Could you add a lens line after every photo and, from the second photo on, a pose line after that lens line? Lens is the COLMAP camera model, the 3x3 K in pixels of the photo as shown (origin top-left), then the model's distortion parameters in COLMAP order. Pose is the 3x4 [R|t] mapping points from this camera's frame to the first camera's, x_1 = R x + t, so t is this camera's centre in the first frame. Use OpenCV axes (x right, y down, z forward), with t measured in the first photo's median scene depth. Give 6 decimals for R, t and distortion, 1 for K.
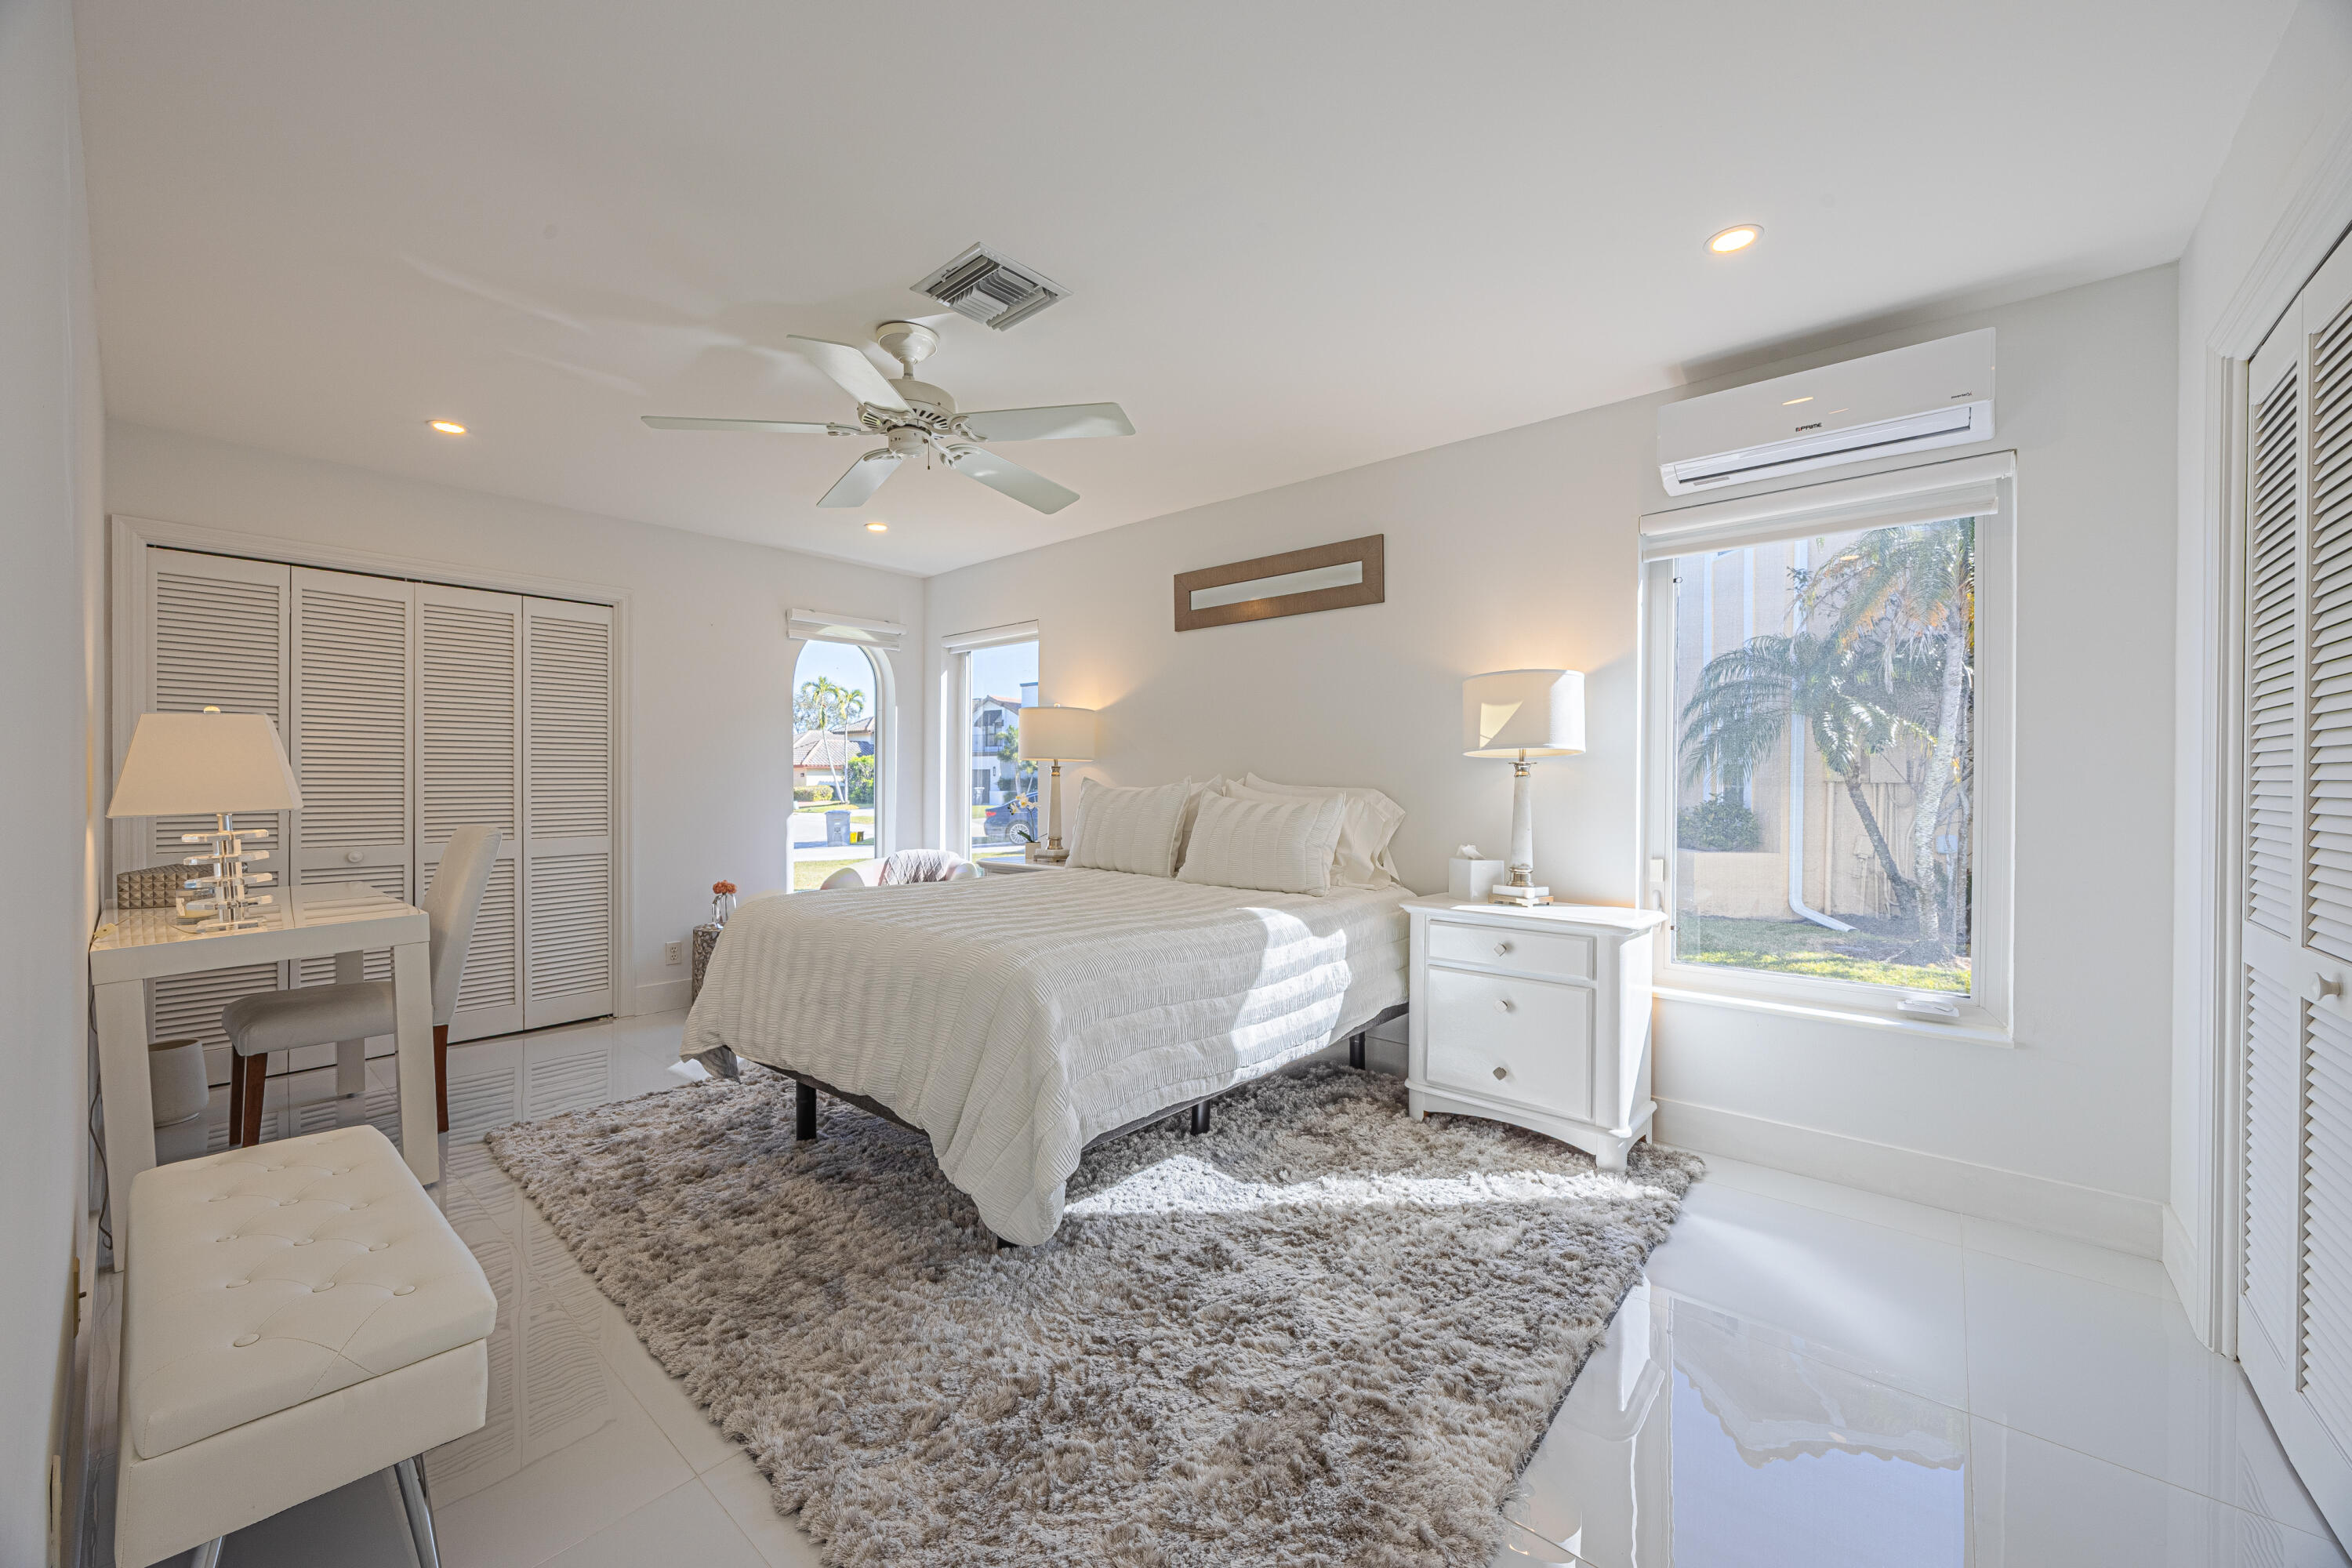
lens RADIAL K [[894.9, 0, 1176.0], [0, 894.9, 784.0], [0, 0, 1]] dist [-0.000363, -0.001756]
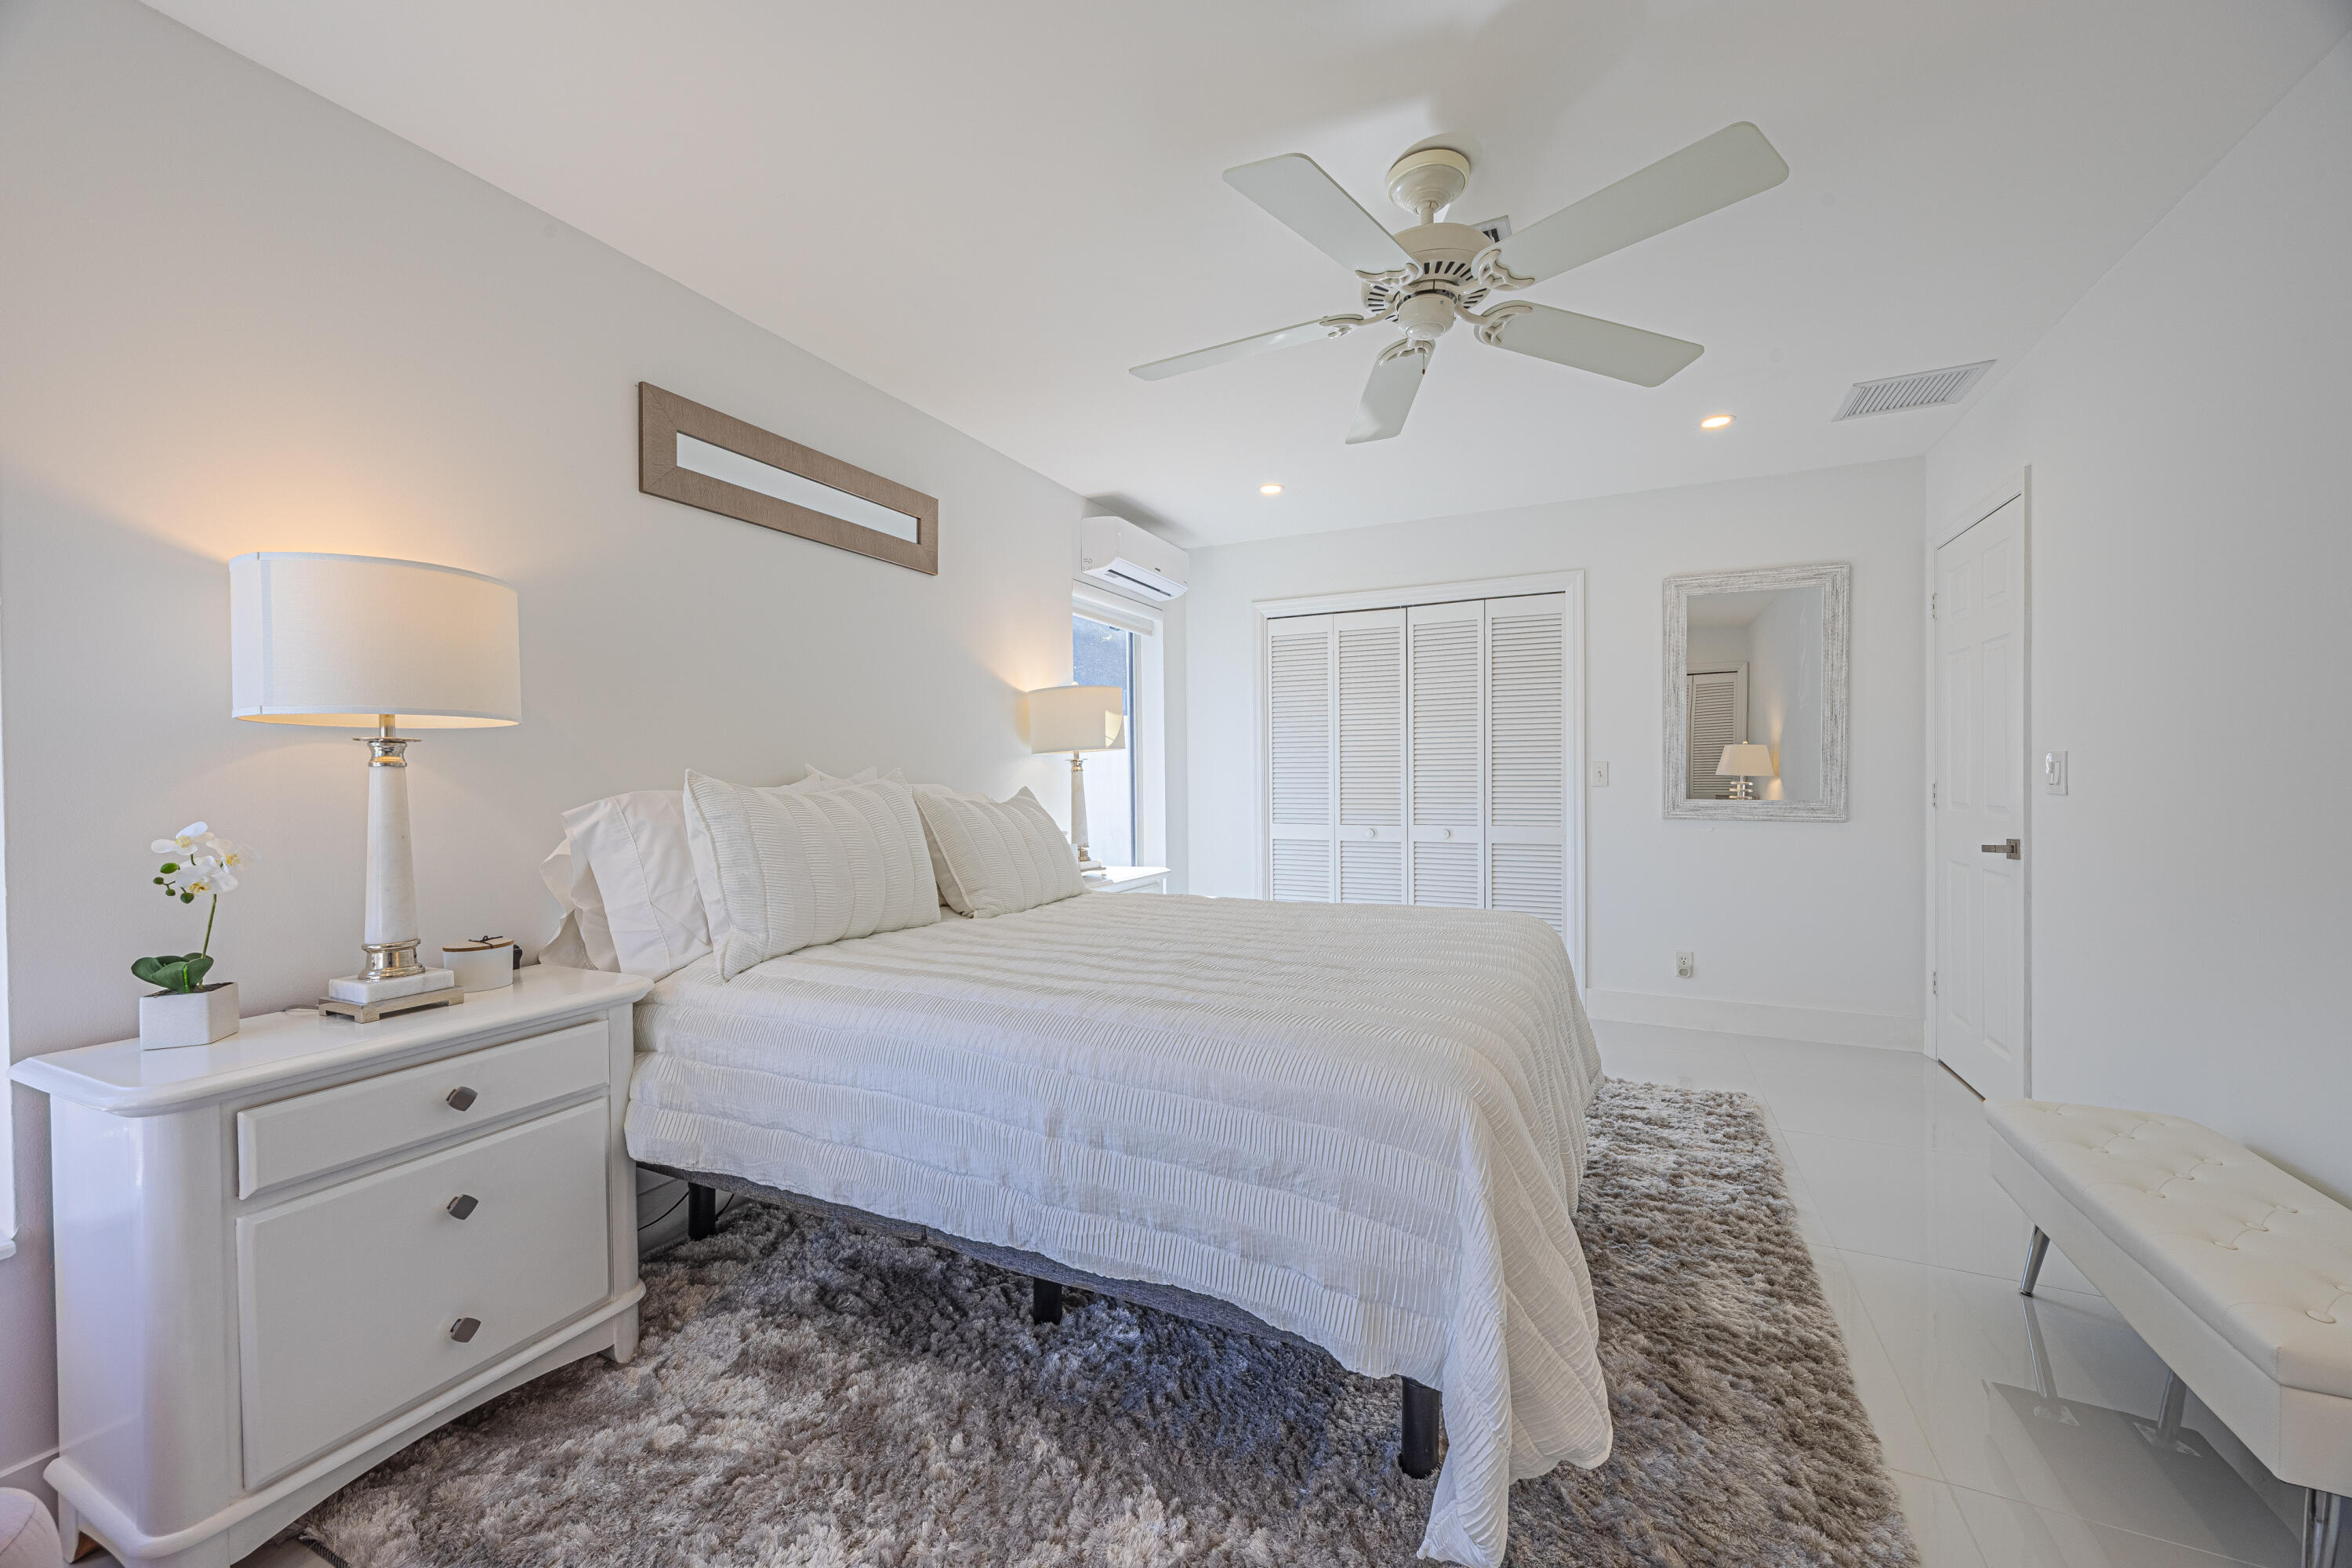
lens RADIAL K [[894.9, 0, 1176.0], [0, 894.9, 784.0], [0, 0, 1]] dist [-0.000363, -0.001756]
pose [[-0.255176, -0.023599, 0.966607, -0.684970], [-0.000007, 0.999702, 0.024406, -0.015215], [-0.966895, 0.006221, -0.255100, 0.969893]]
